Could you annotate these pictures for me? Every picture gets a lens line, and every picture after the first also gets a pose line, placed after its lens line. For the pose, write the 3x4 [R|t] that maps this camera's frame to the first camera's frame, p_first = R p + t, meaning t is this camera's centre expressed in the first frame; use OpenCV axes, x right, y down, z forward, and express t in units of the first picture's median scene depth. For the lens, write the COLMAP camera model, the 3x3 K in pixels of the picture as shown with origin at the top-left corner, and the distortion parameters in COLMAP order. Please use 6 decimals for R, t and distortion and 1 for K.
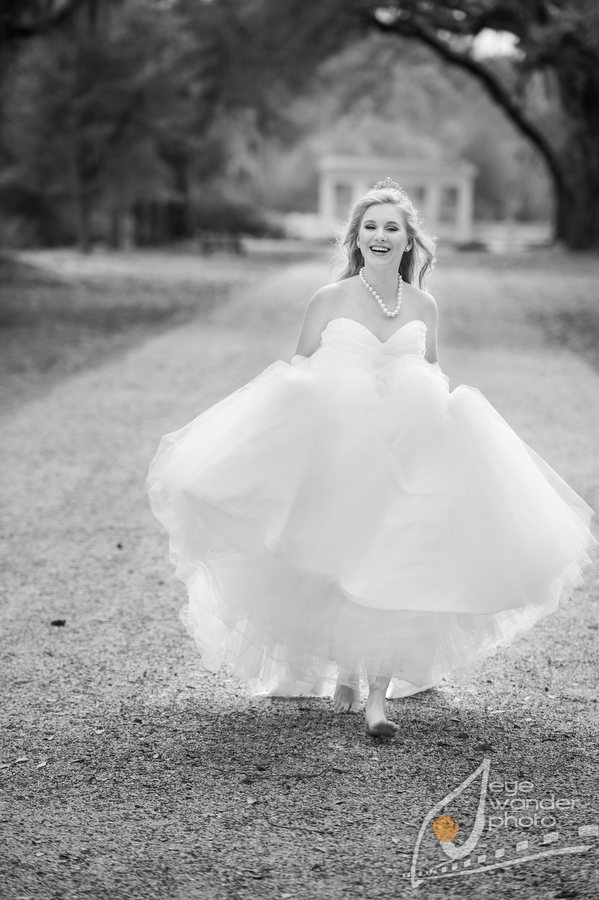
lens RADIAL K [[3478.1, 0, 298.9], [0, 3478.1, 449.0], [0, 0, 1]] dist [0.806225, 0.000000]
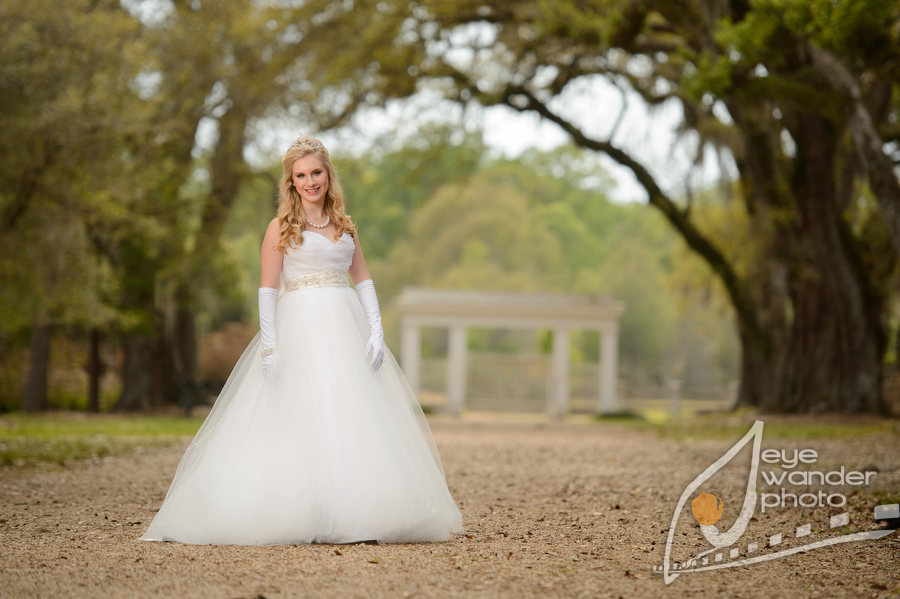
lens RADIAL K [[4116.6, 0, 453.4], [0, 4116.6, 300.2], [0, 0, 1]] dist [1.411335, 0.000000]
pose [[0.999903, -0.009739, 0.009975, 0.012856], [0.010613, 0.995729, -0.091712, -0.009070], [-0.009040, 0.091809, 0.995736, 0.281811]]
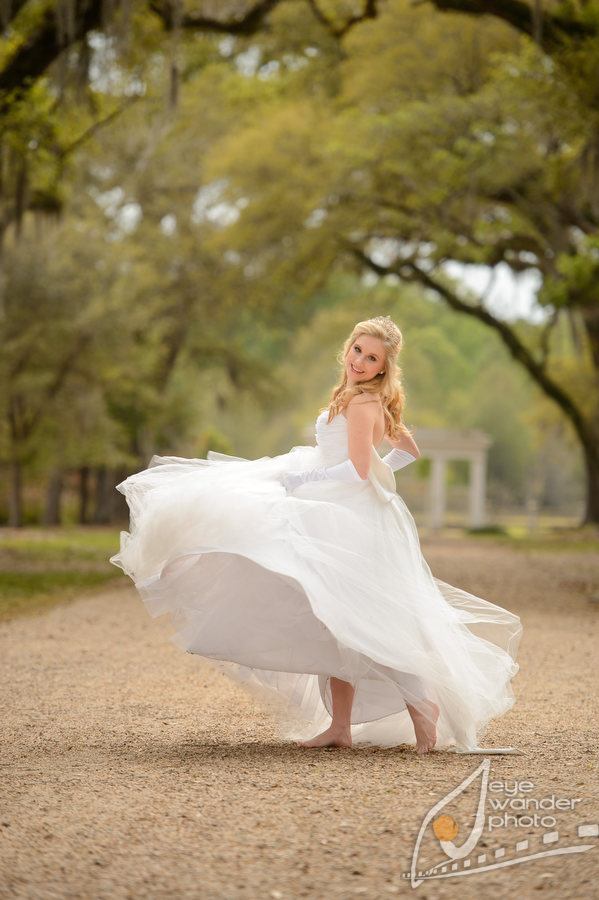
lens RADIAL K [[4116.6, 0, 300.3], [0, 4116.6, 449.1], [0, 0, 1]] dist [1.411335, 0.000000]
pose [[0.999985, -0.002593, 0.004805, 0.000577], [0.002977, 0.996662, -0.081590, 0.004397], [-0.004578, 0.081603, 0.996654, 0.030787]]
